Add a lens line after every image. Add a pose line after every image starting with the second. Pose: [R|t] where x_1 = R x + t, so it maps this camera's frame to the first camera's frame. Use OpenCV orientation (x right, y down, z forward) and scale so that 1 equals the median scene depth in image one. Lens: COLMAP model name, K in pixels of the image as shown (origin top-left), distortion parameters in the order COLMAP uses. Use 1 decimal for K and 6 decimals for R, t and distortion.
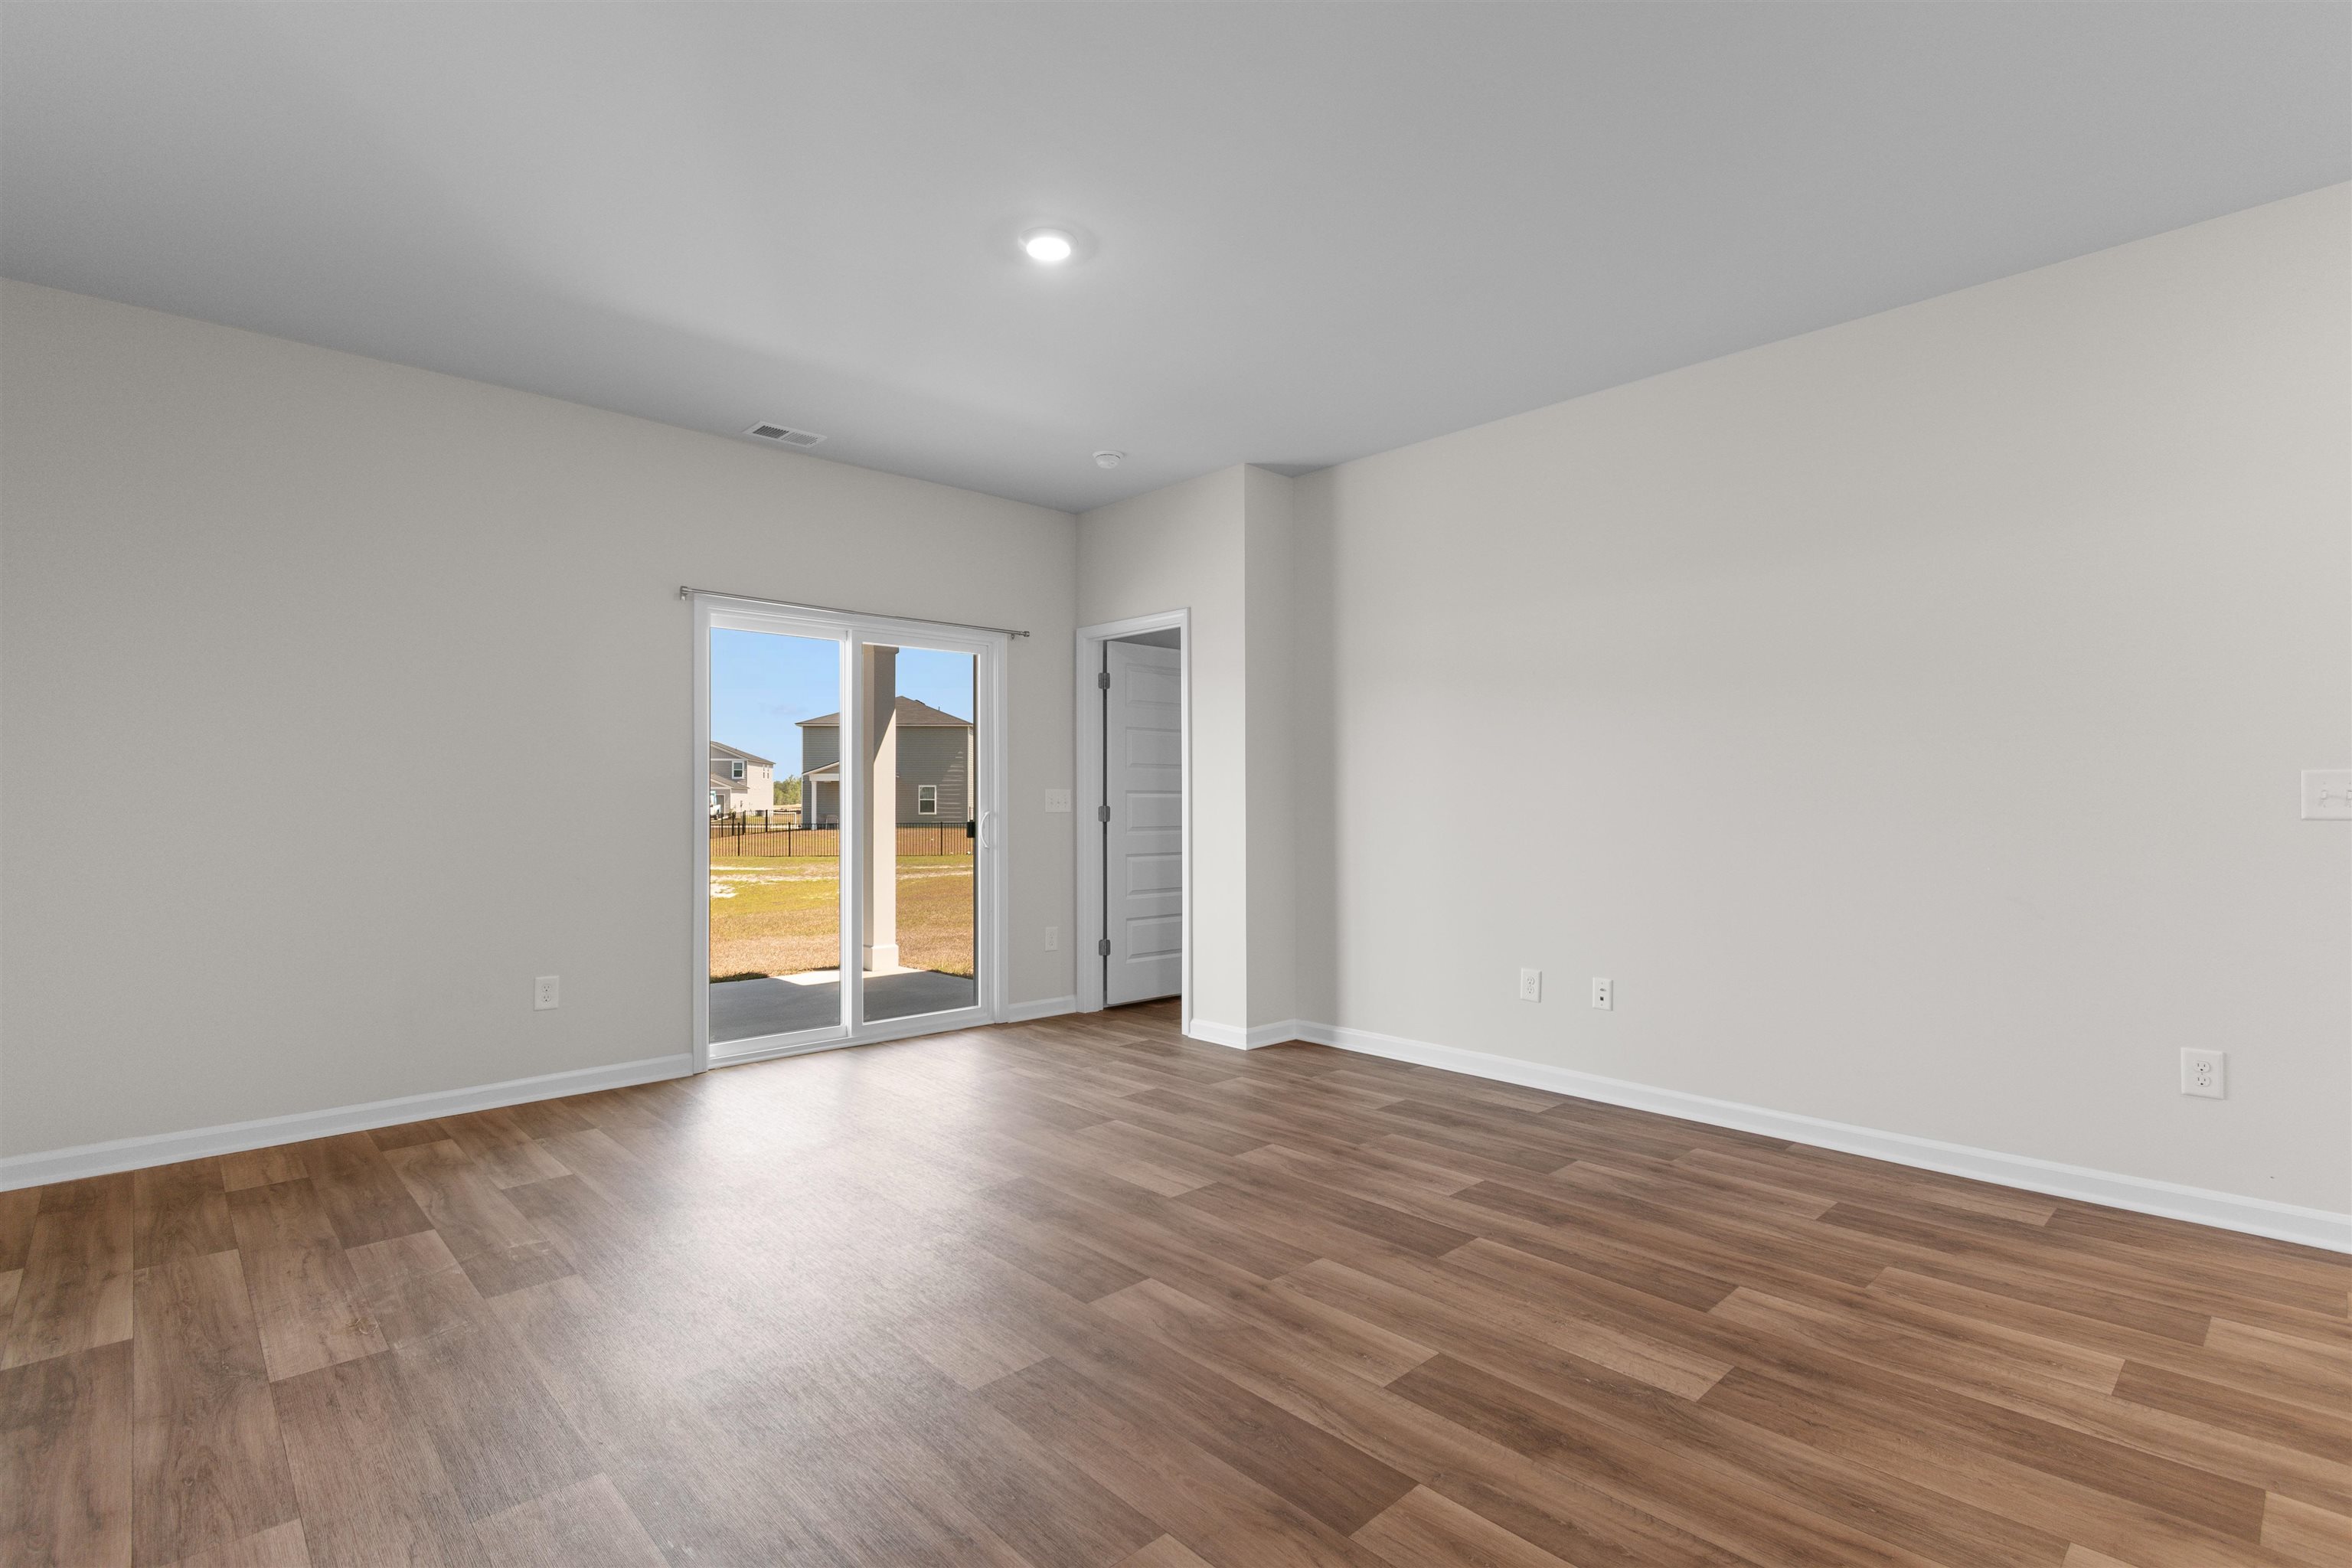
lens RADIAL K [[1104.4, 0, 1205.4], [0, 1104.4, 797.3], [0, 0, 1]] dist [0.007797, -0.005639]
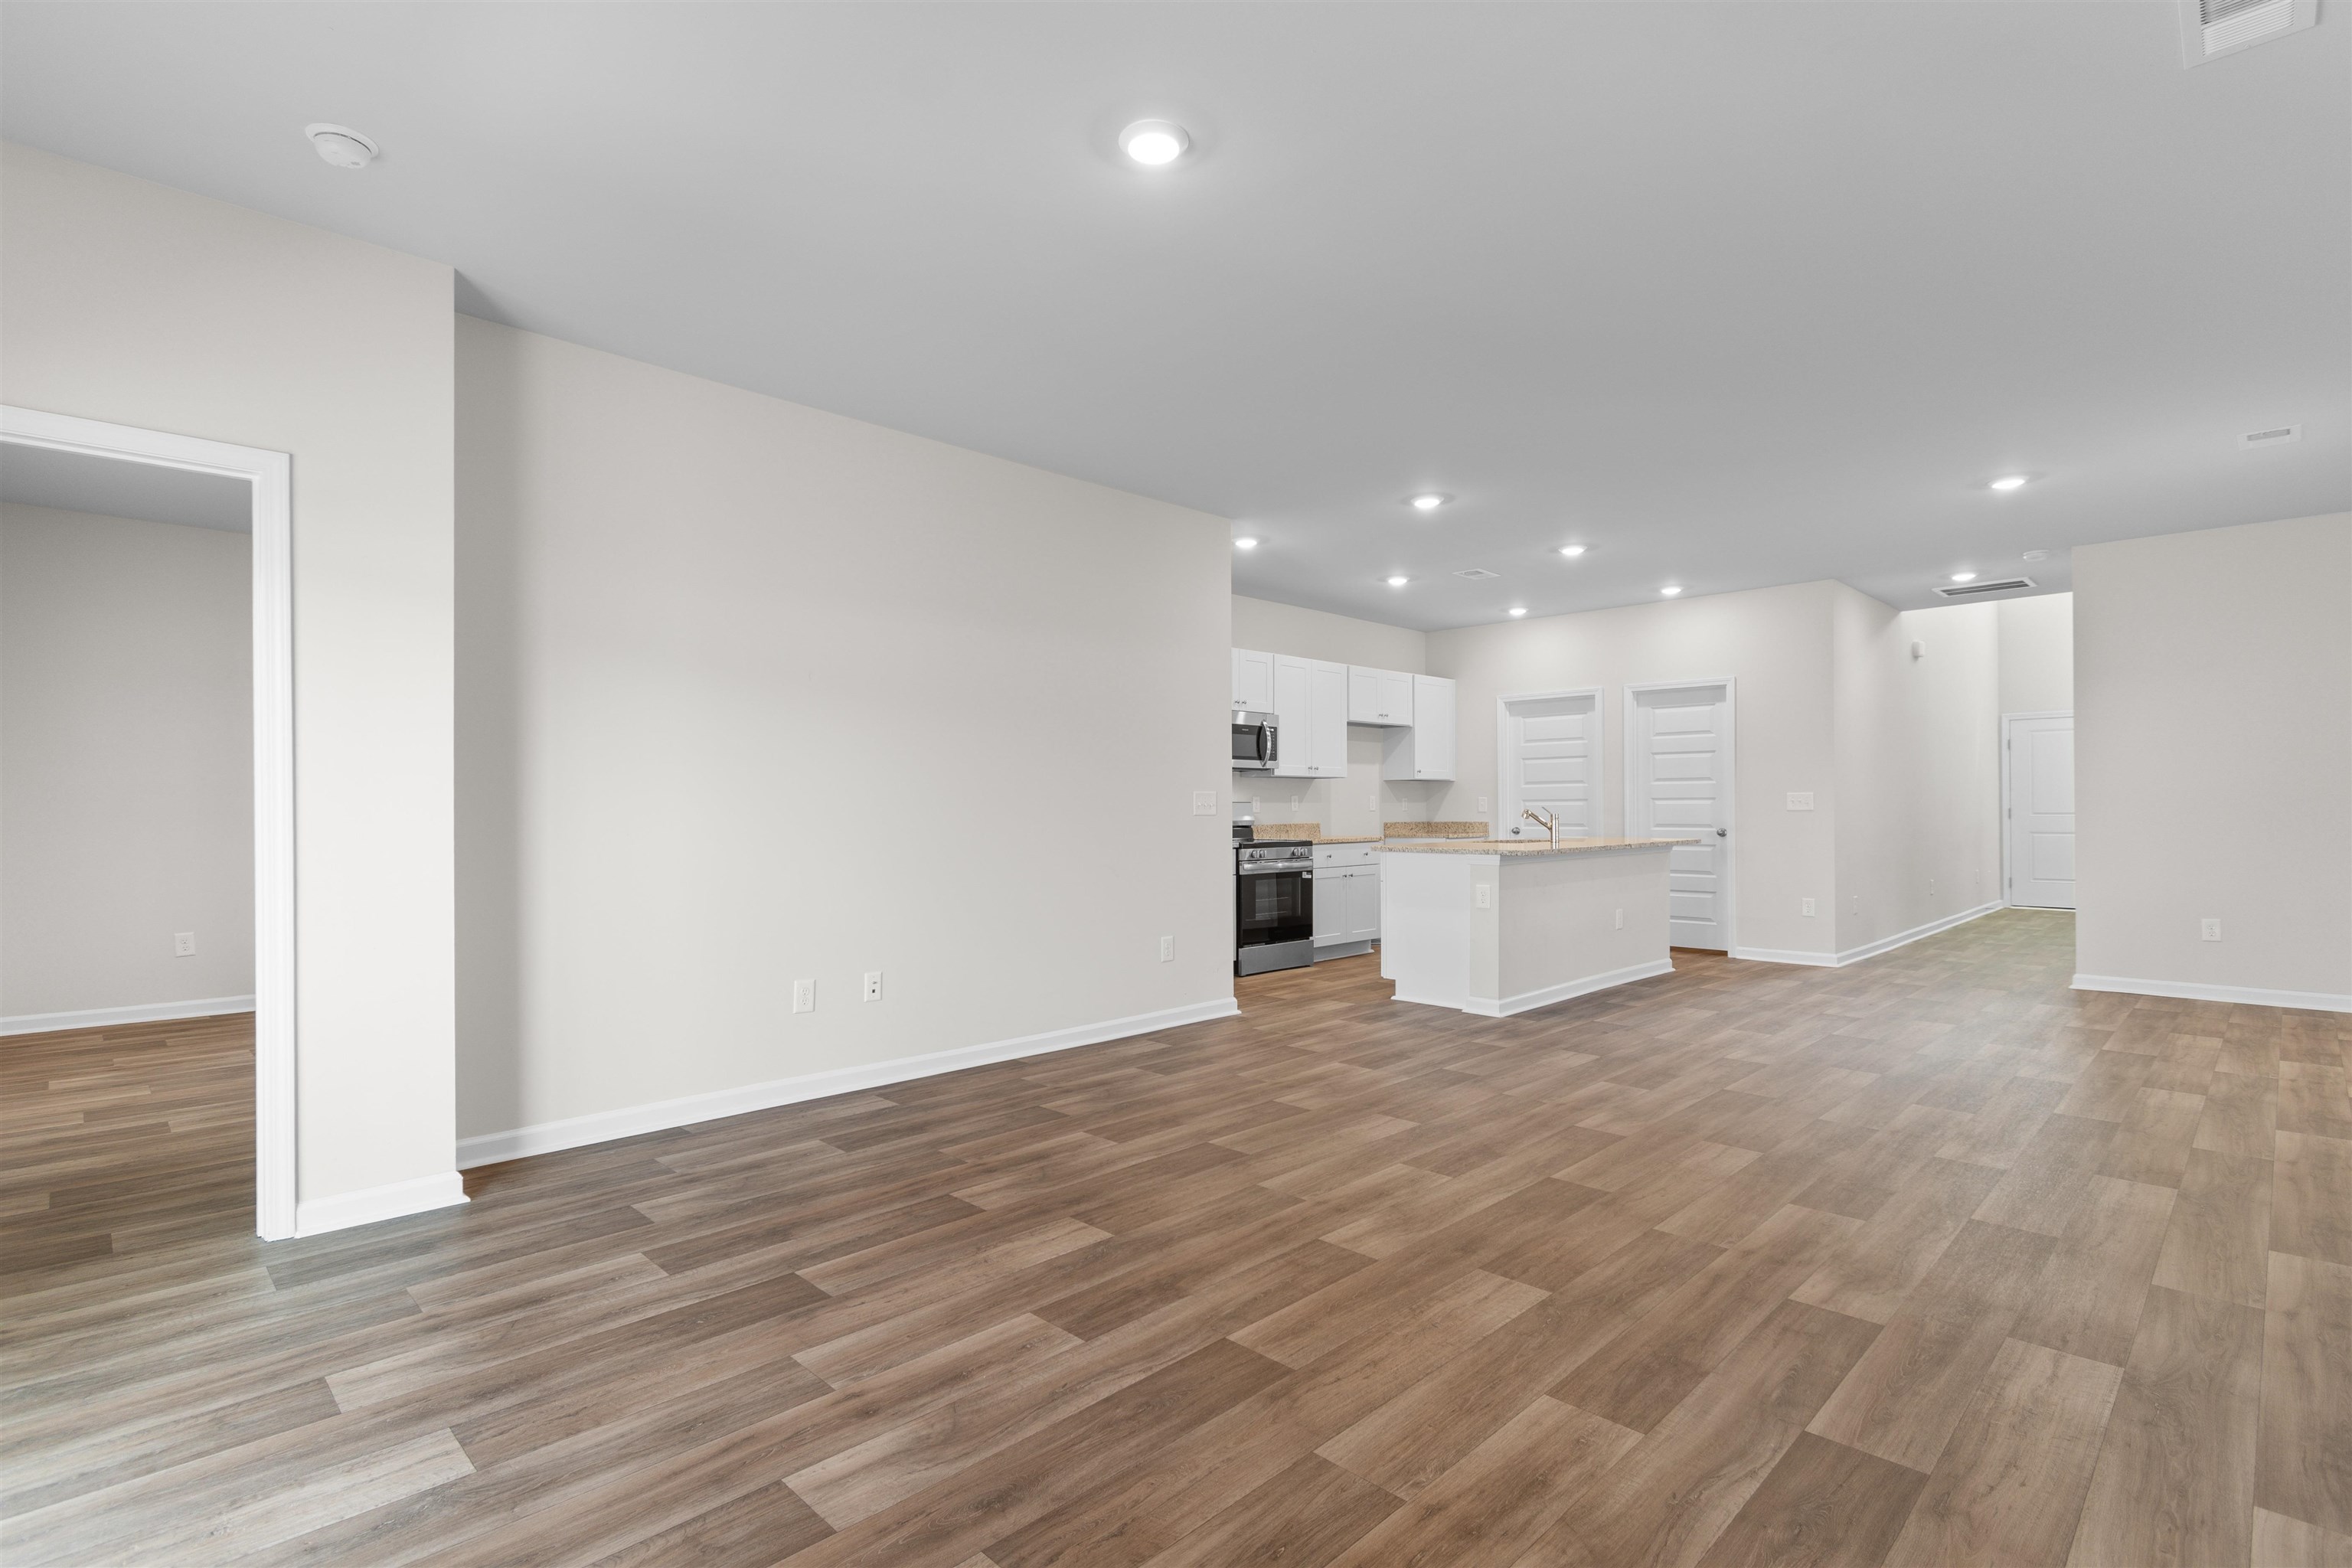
lens RADIAL K [[1104.4, 0, 1149.8], [0, 1104.4, 880.8], [0, 0, 1]] dist [0.007797, -0.005639]
pose [[-0.002413, -0.066859, 0.997760, -0.729189], [0.001191, 0.997762, 0.066862, 0.002713], [-0.999996, 0.001350, -0.002328, 0.756291]]
